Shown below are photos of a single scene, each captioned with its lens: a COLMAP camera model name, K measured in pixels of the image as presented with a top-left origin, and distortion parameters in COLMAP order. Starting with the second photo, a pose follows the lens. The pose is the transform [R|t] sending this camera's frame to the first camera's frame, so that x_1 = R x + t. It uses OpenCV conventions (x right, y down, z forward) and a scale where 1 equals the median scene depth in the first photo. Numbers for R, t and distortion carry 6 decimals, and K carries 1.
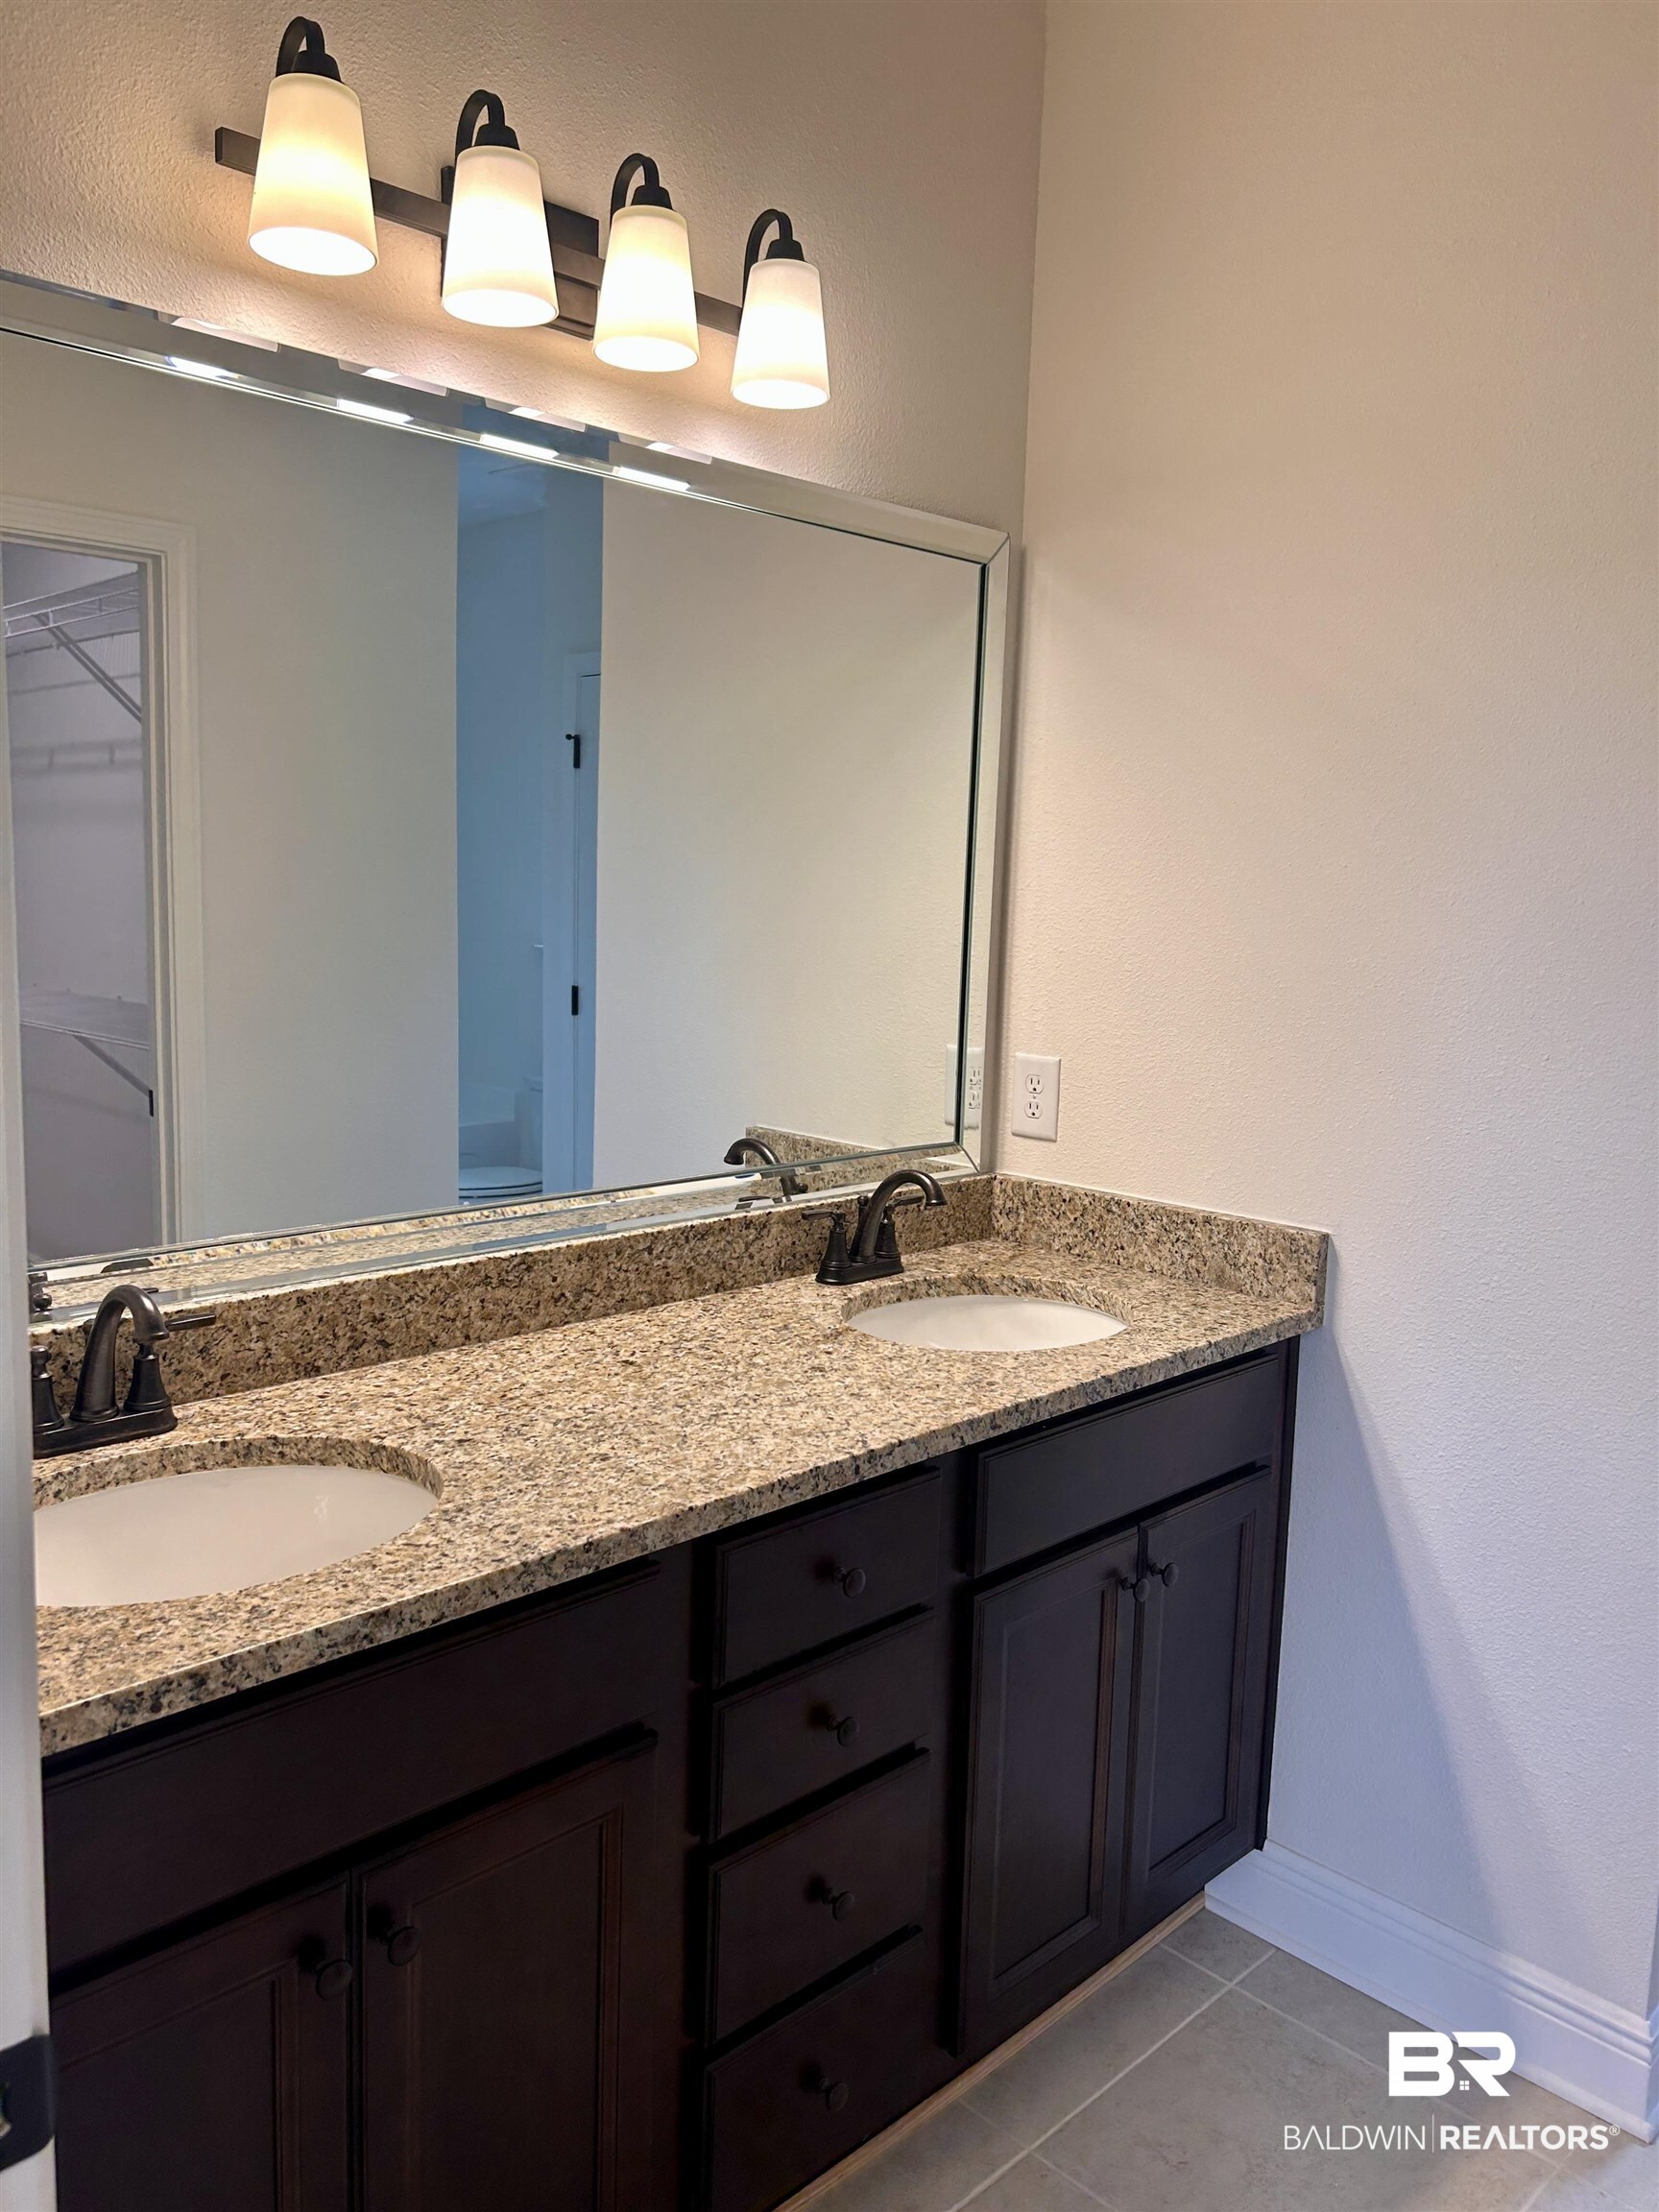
lens RADIAL K [[1668.4, 0, 827.2], [0, 1668.4, 1101.9], [0, 0, 1]] dist [-0.012102, -0.001986]
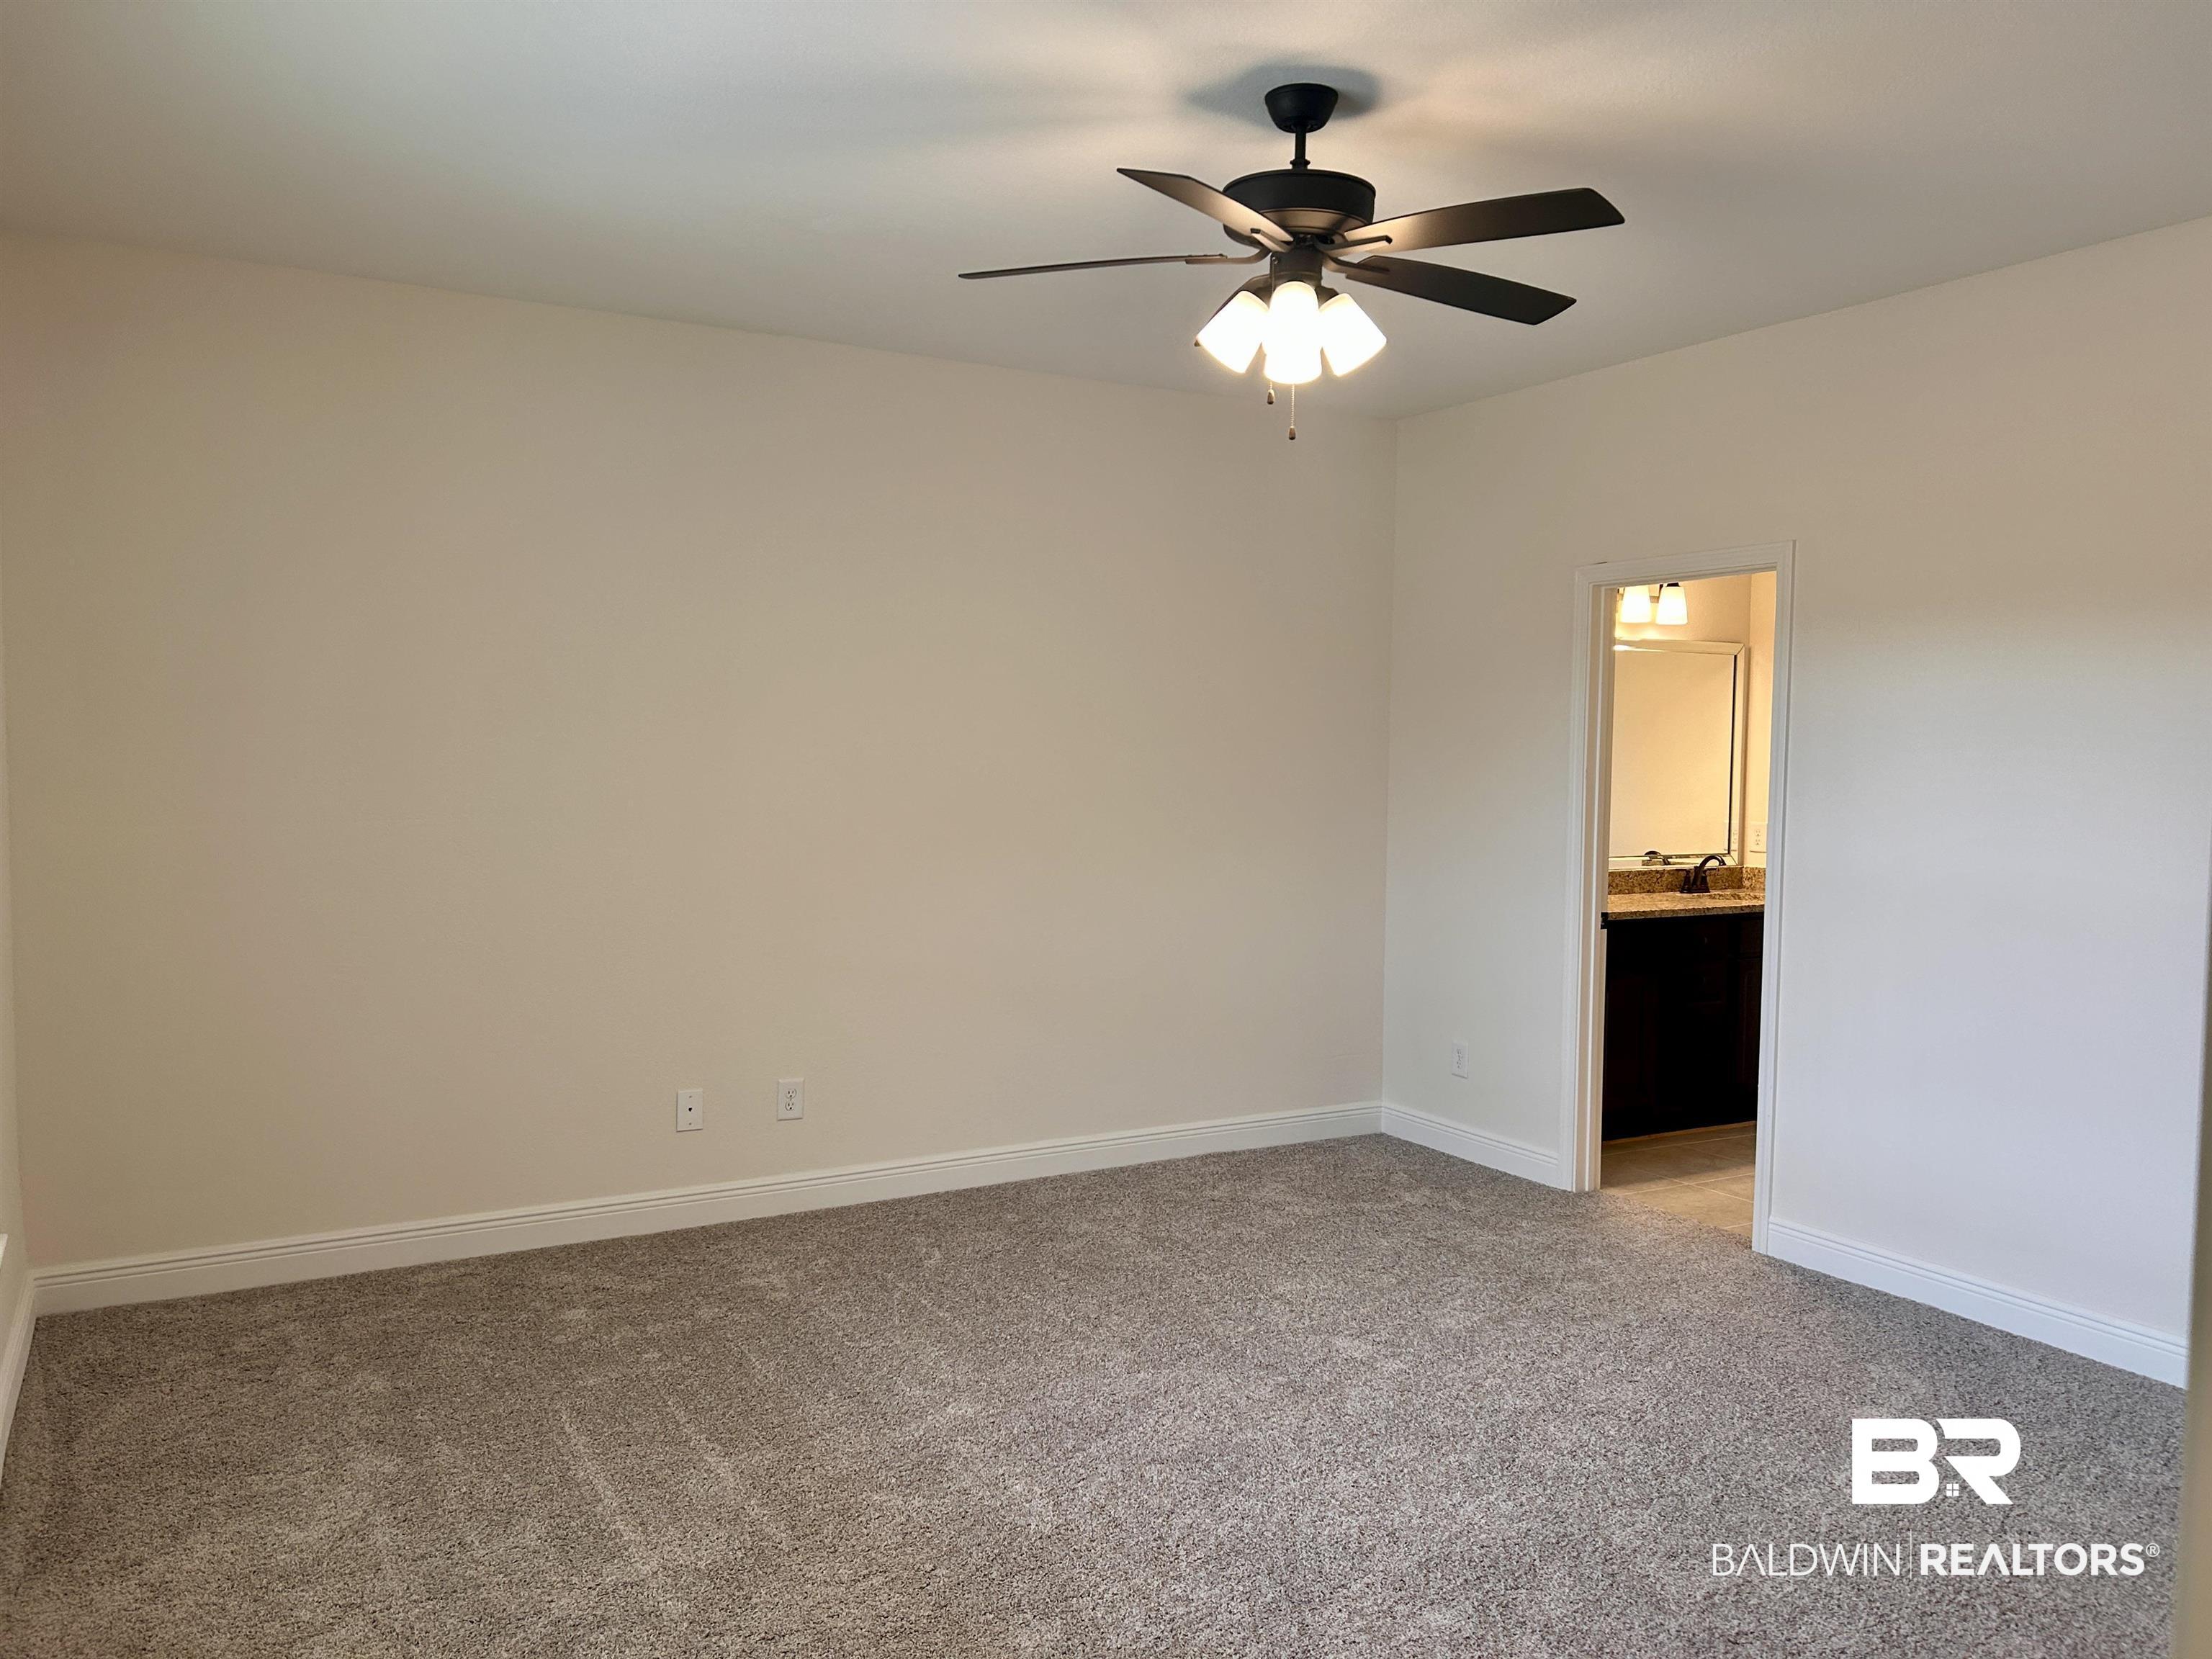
lens RADIAL K [[1668.4, 0, 1111.4], [0, 1668.4, 829.1], [0, 0, 1]] dist [-0.012102, -0.001986]
pose [[0.965091, -0.004588, -0.261876, -0.202087], [-0.023975, 0.994101, -0.105772, 0.323469], [0.260817, 0.108357, 0.959288, -2.082337]]
